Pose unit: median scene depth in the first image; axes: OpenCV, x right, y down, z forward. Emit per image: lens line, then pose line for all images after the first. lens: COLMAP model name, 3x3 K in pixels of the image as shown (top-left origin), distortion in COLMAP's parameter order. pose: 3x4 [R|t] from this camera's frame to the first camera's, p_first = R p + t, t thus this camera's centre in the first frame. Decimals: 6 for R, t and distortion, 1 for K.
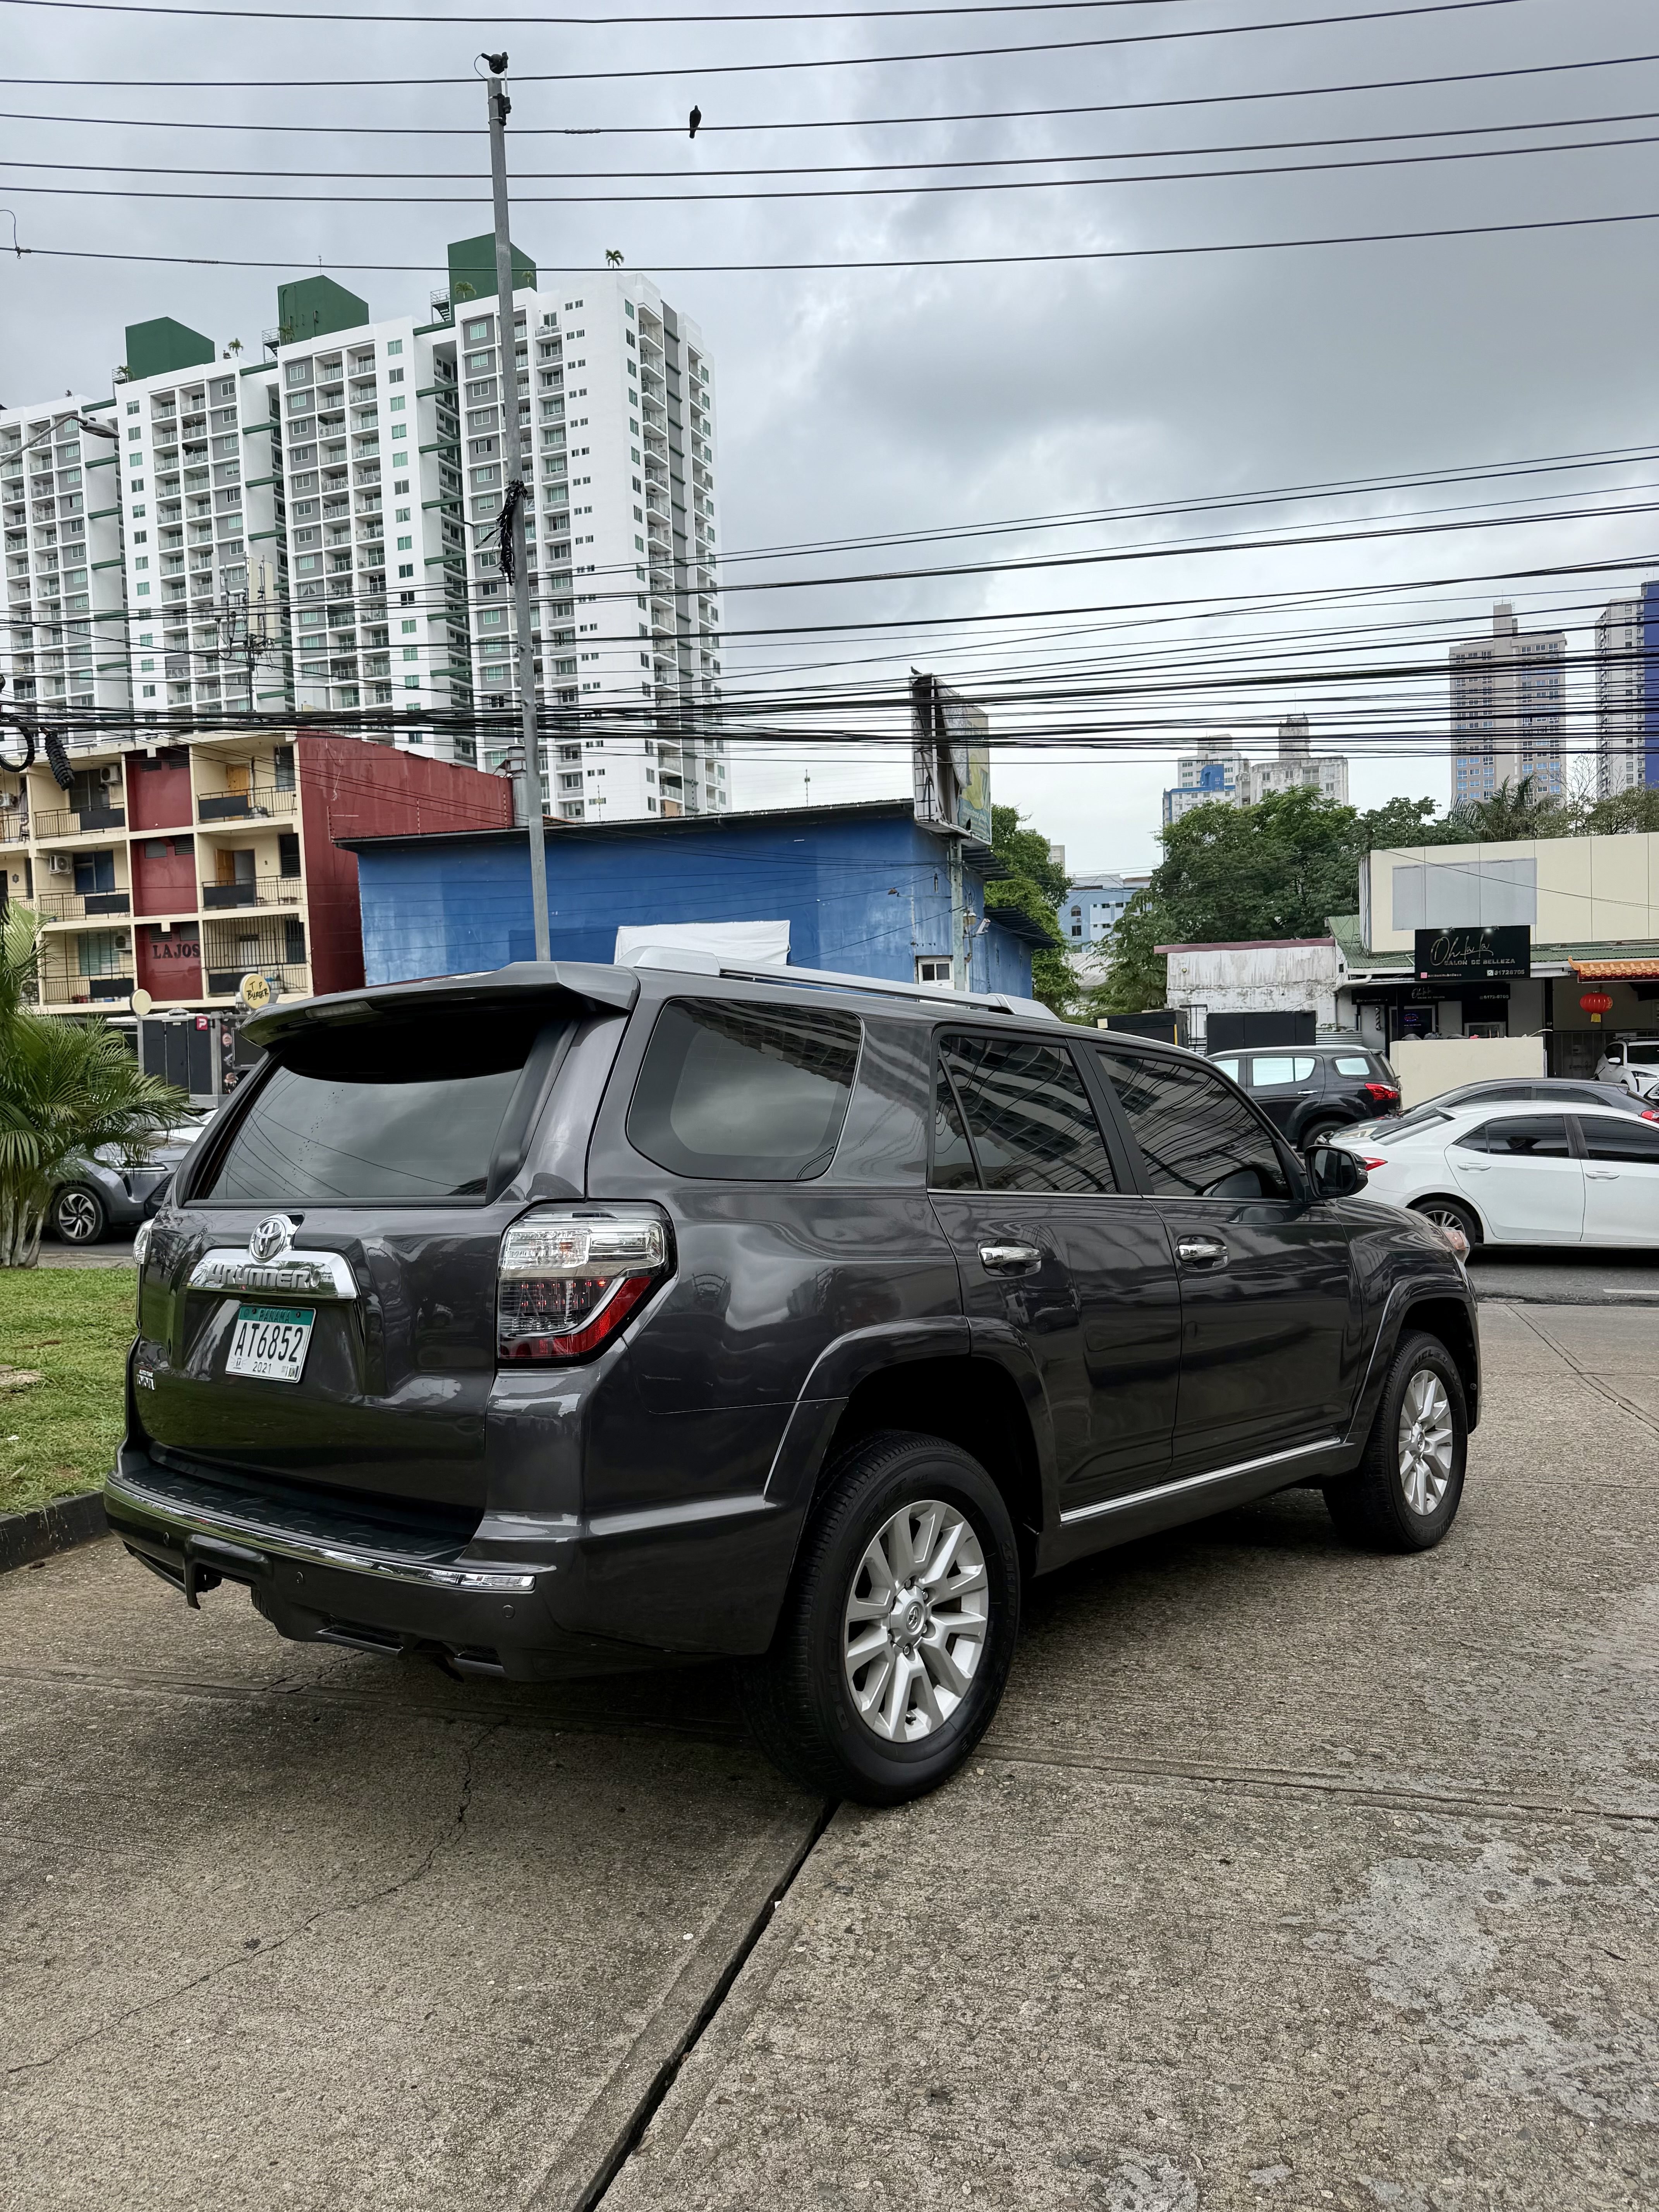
lens RADIAL K [[1582.4, 0, 824.4], [0, 1582.4, 1108.9], [0, 0, 1]] dist [0.001479, -0.004021]
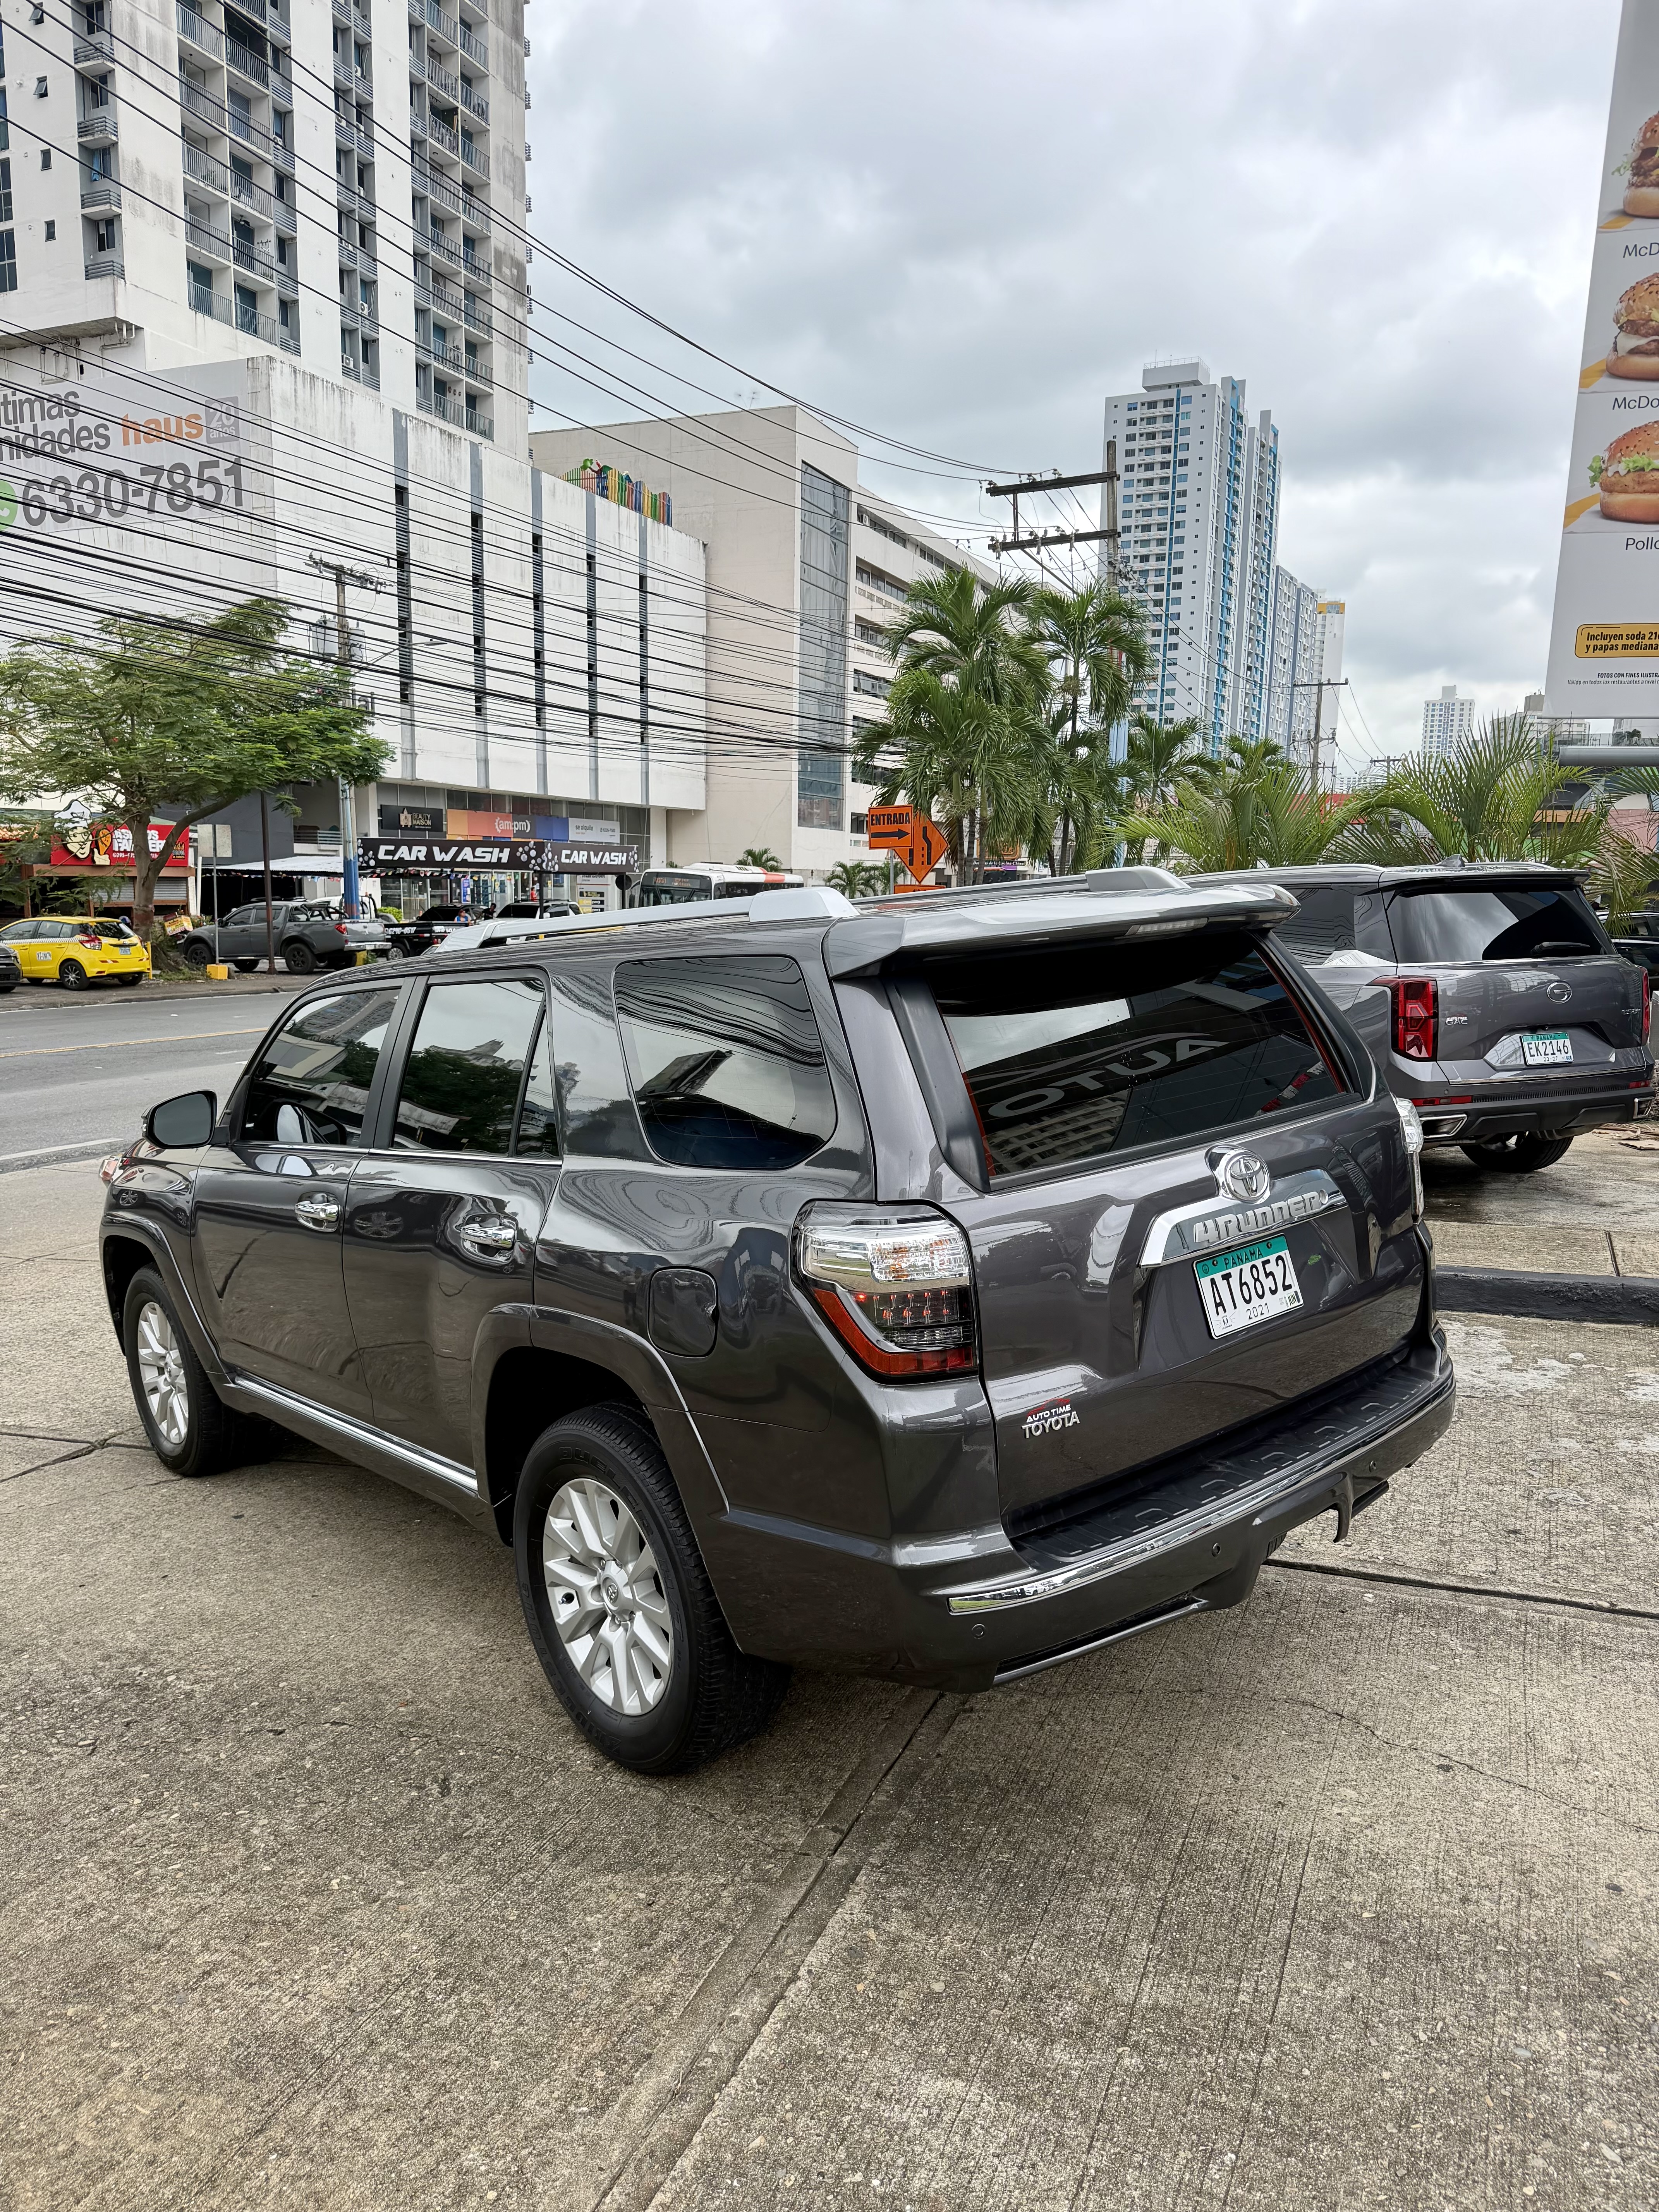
lens RADIAL K [[1582.4, 0, 824.4], [0, 1582.4, 1108.9], [0, 0, 1]] dist [0.001479, -0.004021]
pose [[0.105237, -0.107749, 0.988593, -1.306683], [0.020658, 0.994135, 0.106154, -0.060081], [-0.994233, 0.009251, 0.106845, 1.167259]]
